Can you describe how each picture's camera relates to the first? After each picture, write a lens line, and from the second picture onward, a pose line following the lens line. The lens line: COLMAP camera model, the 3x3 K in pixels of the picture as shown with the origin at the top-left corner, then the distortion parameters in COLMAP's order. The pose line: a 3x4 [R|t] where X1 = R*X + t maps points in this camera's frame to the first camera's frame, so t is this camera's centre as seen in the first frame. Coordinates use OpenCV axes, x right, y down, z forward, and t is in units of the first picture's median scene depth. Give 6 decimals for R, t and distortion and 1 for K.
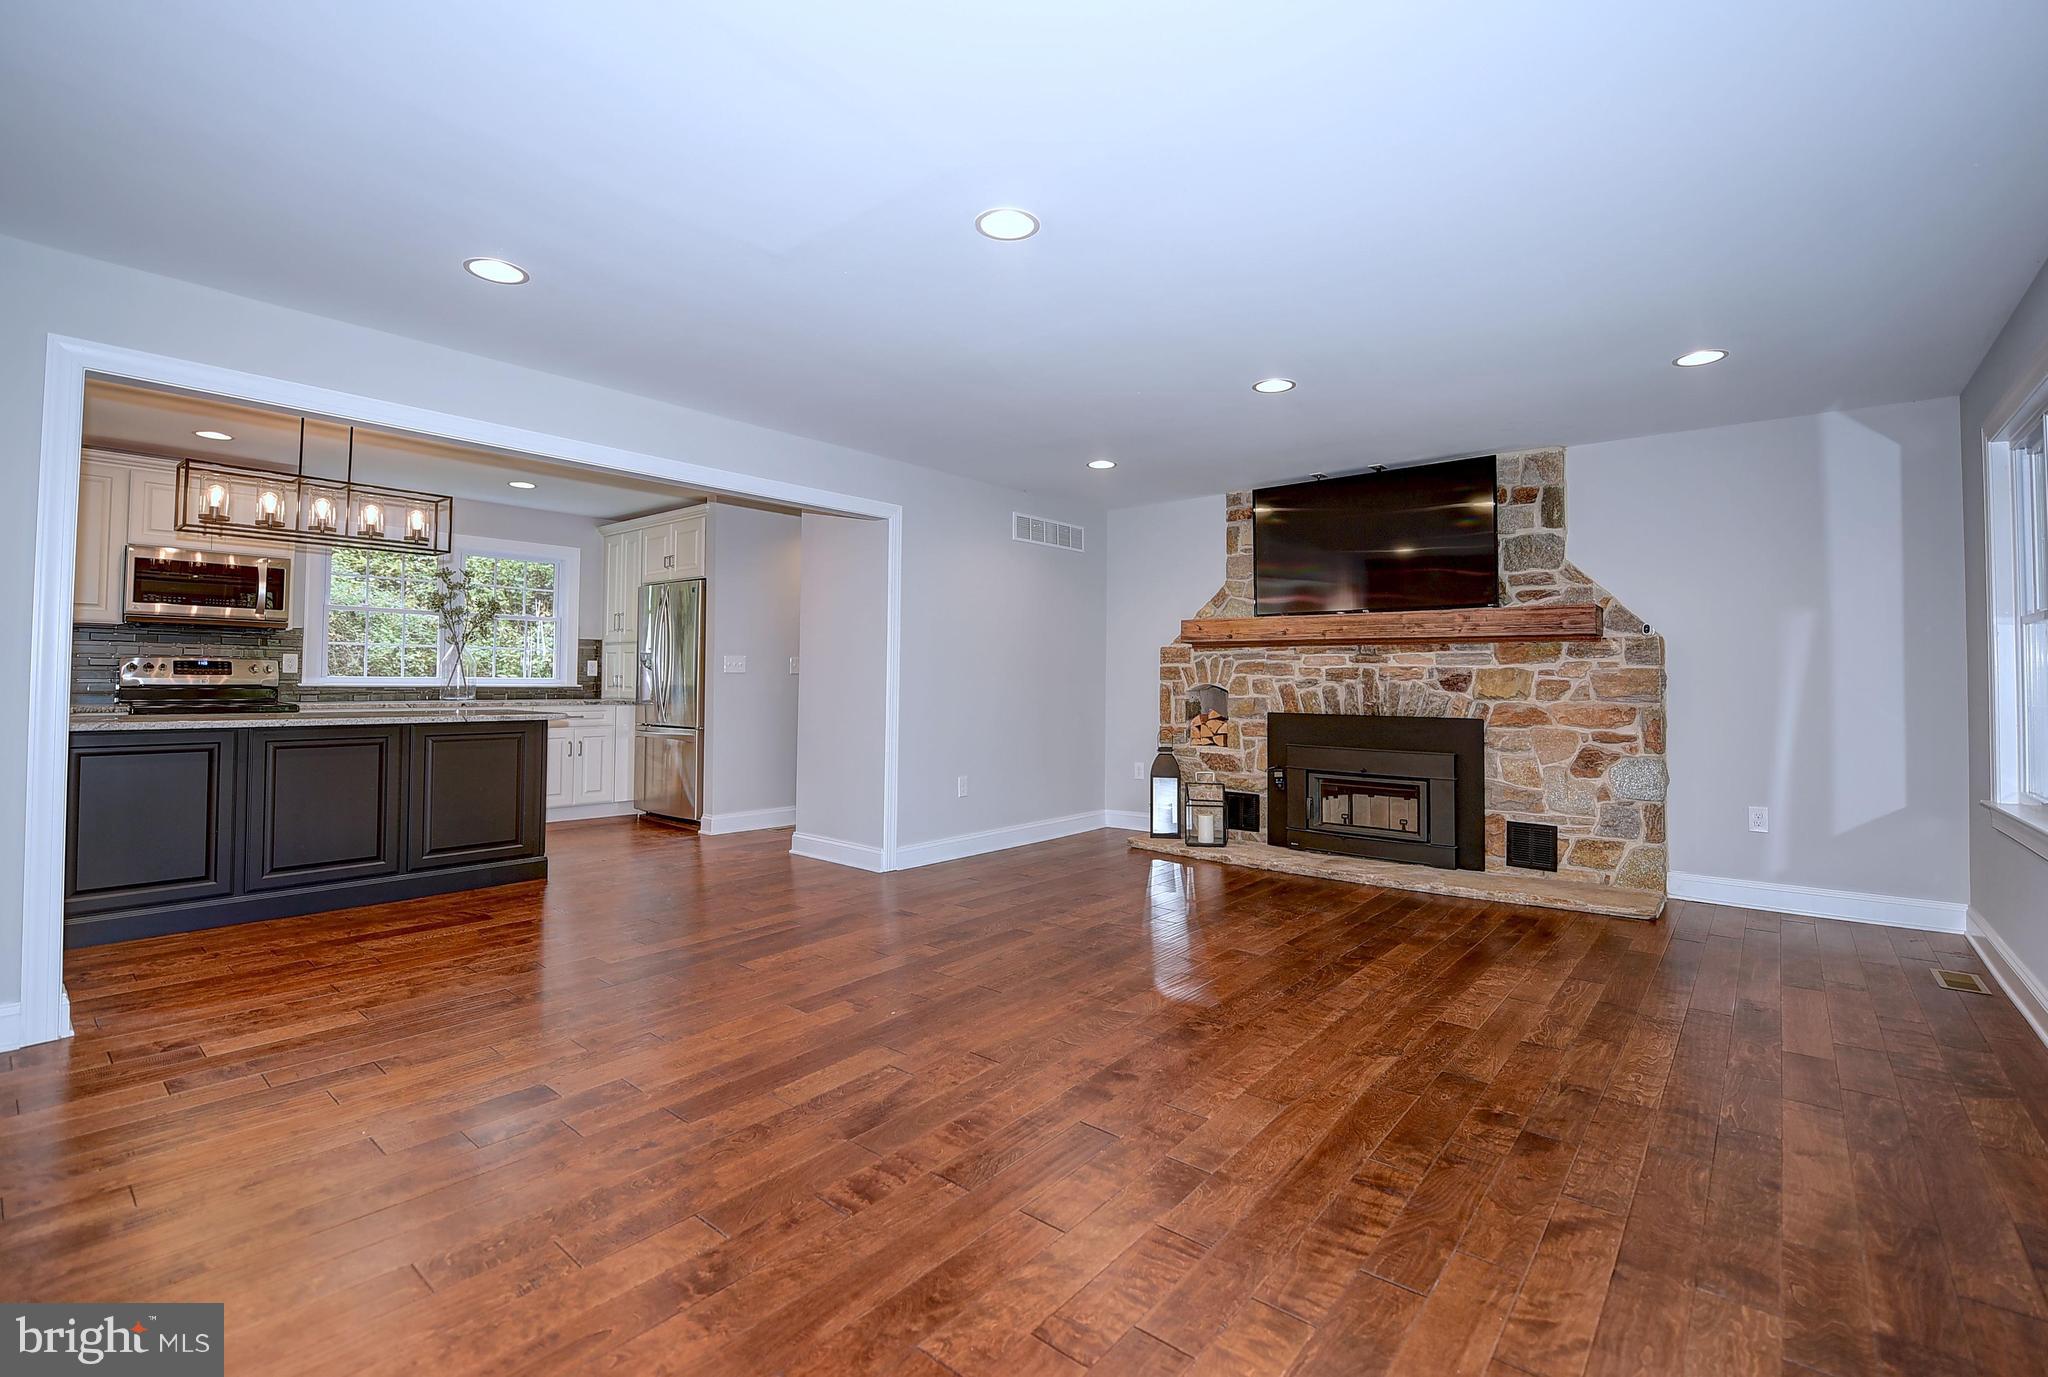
lens RADIAL K [[898.8, 0, 1003.2], [0, 898.8, 652.9], [0, 0, 1]] dist [-0.008346, -0.000904]
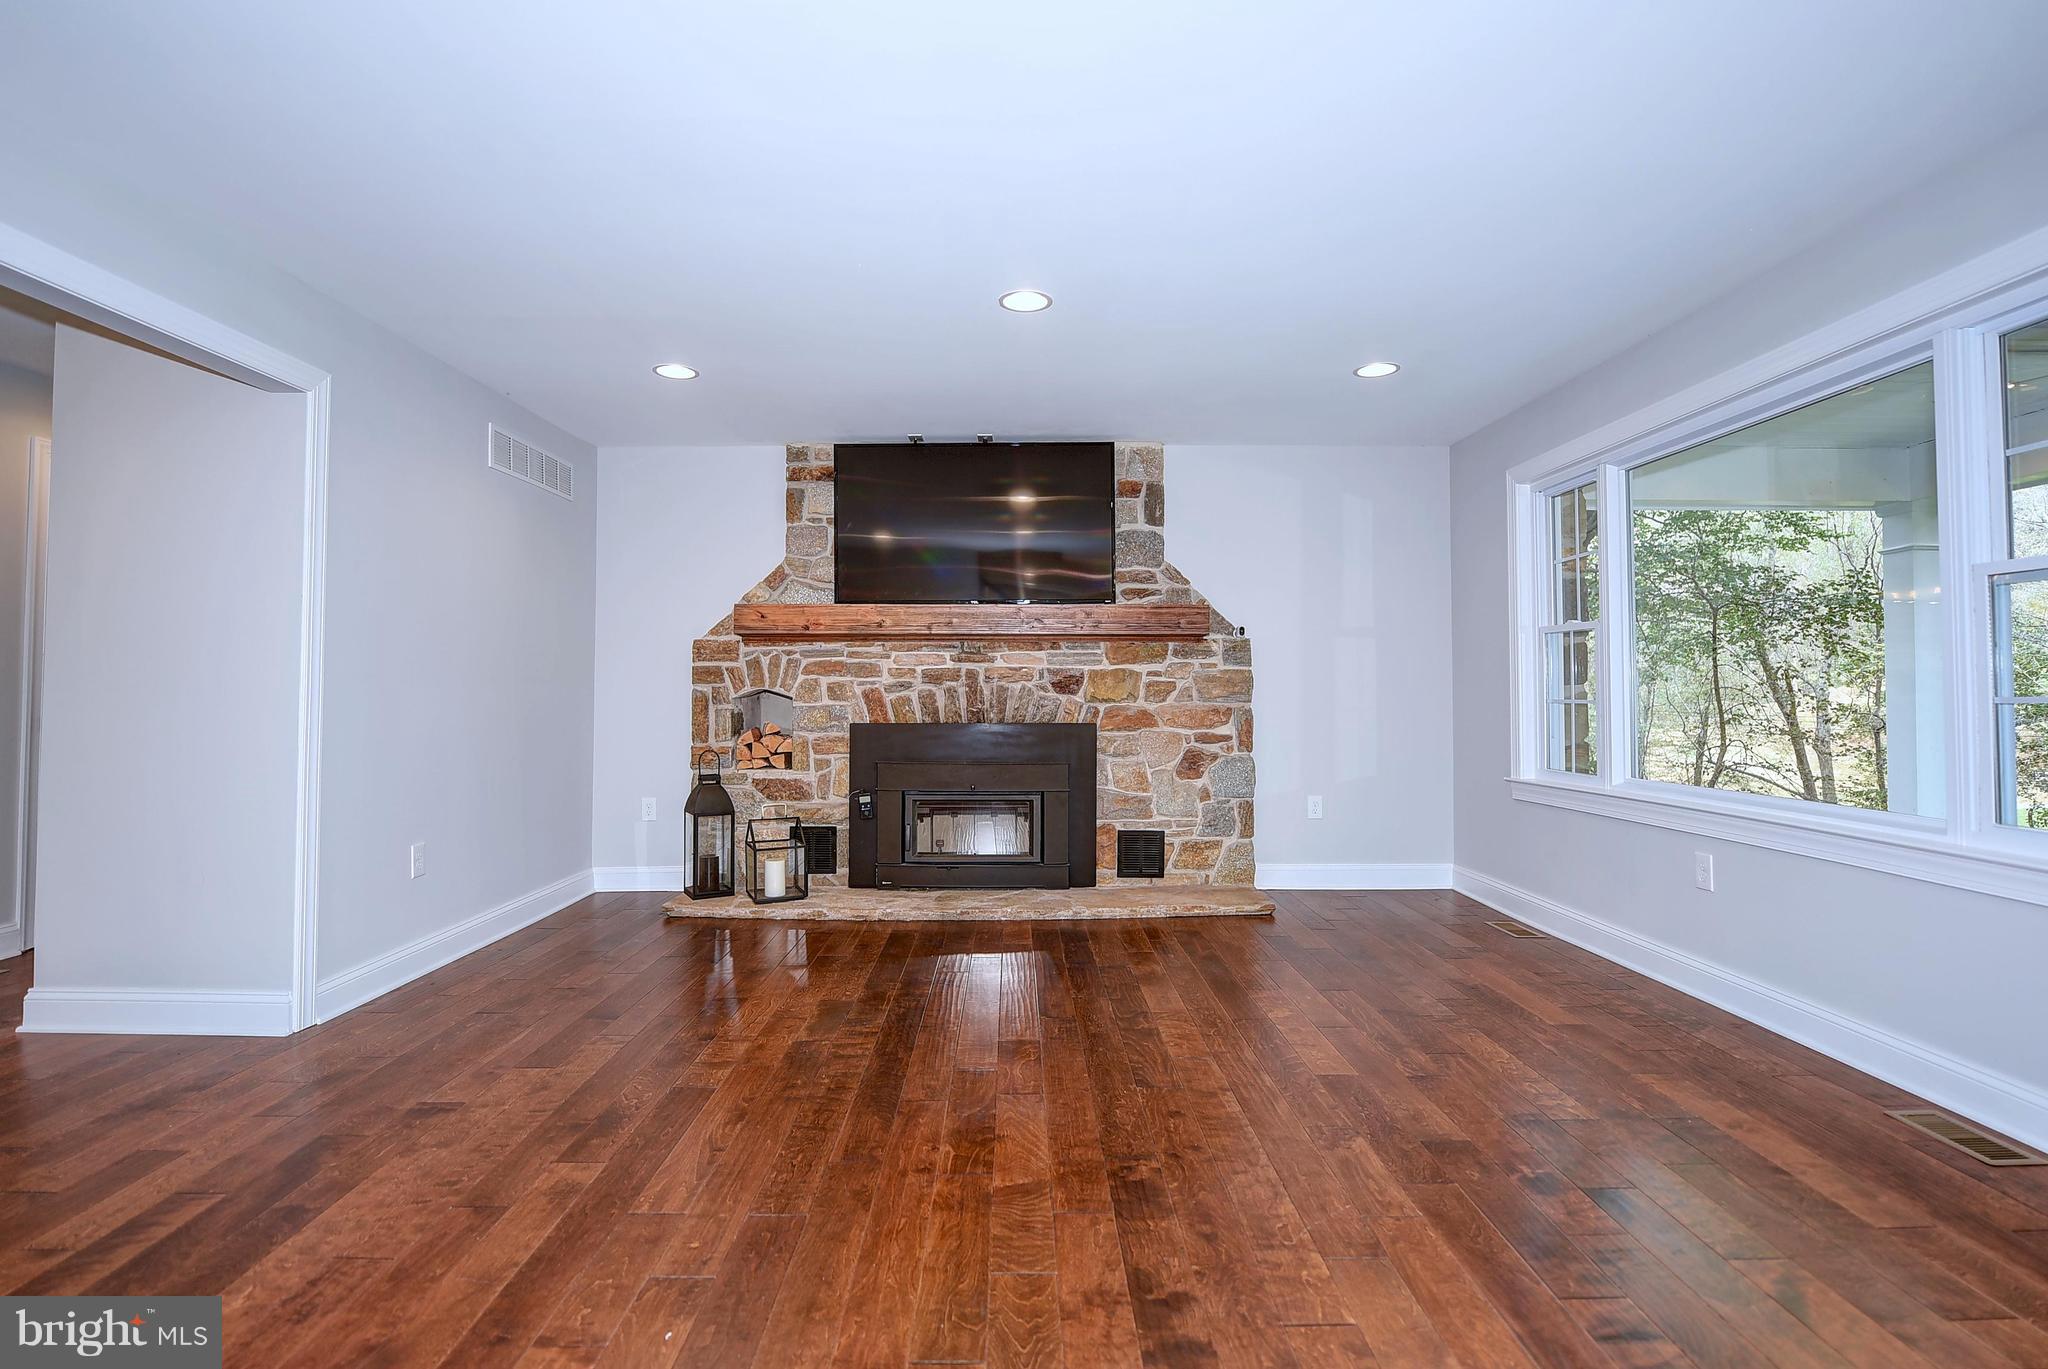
lens RADIAL K [[987.9, 0, 991.8], [0, 987.9, 663.1], [0, 0, 1]] dist [-0.006463, -0.001503]
pose [[0.762226, 0.011376, 0.647211, -0.214161], [-0.013499, 0.999907, -0.001678, 0.014424], [-0.647170, -0.007457, 0.762309, 0.289339]]
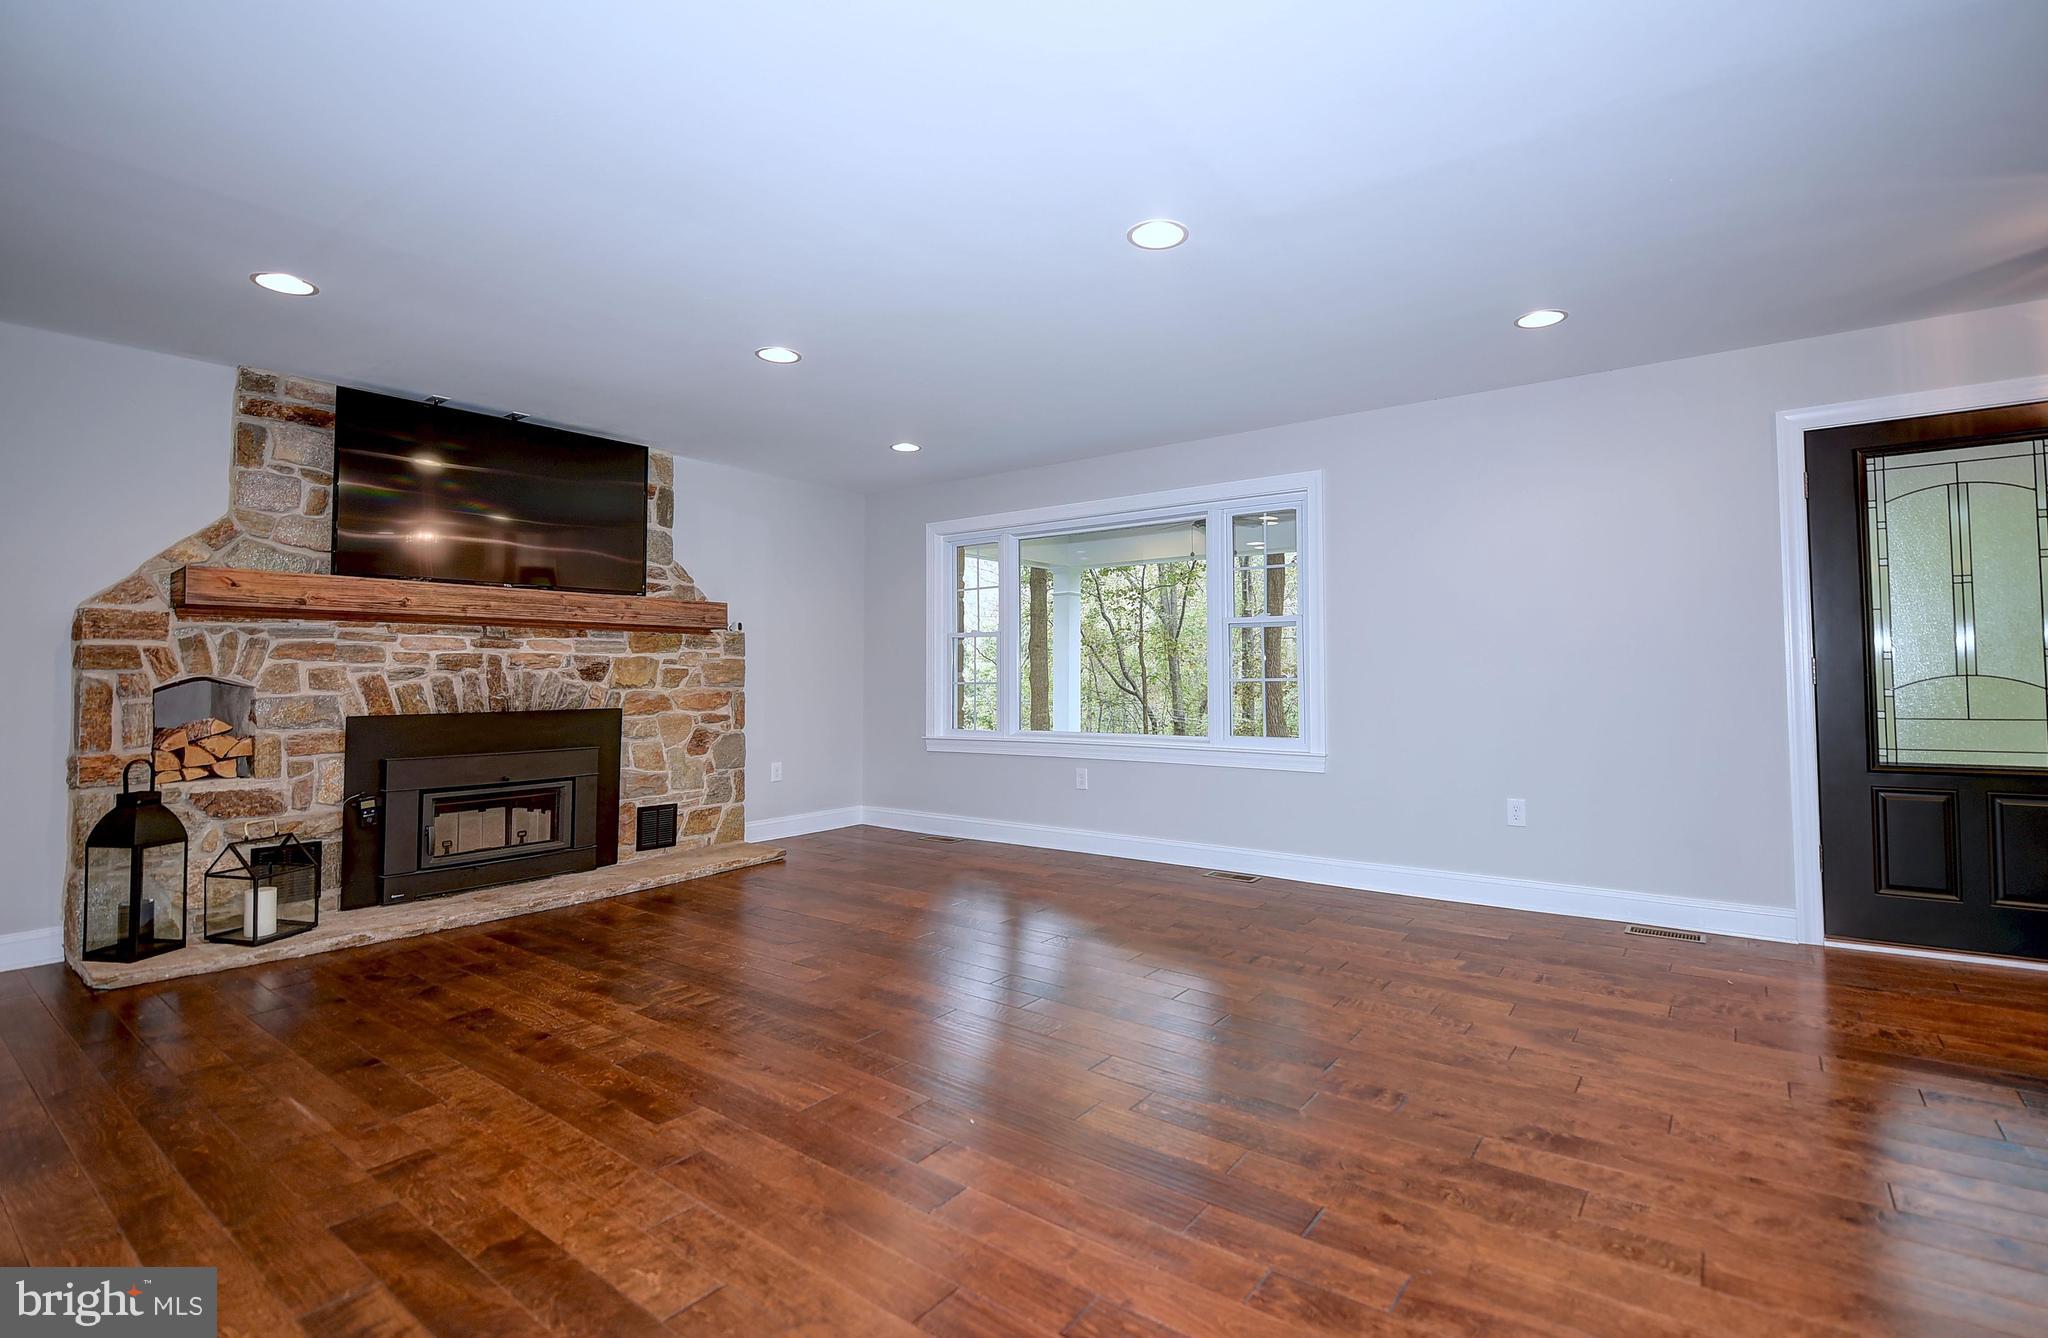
lens RADIAL K [[974.4, 0, 1049.4], [0, 974.4, 632.7], [0, 0, 1]] dist [-0.011162, -0.000040]
pose [[-0.088458, 0.037050, 0.995391, -0.576537], [-0.025685, 0.998891, -0.039462, 0.021130], [-0.995749, -0.029057, -0.087408, 0.631460]]
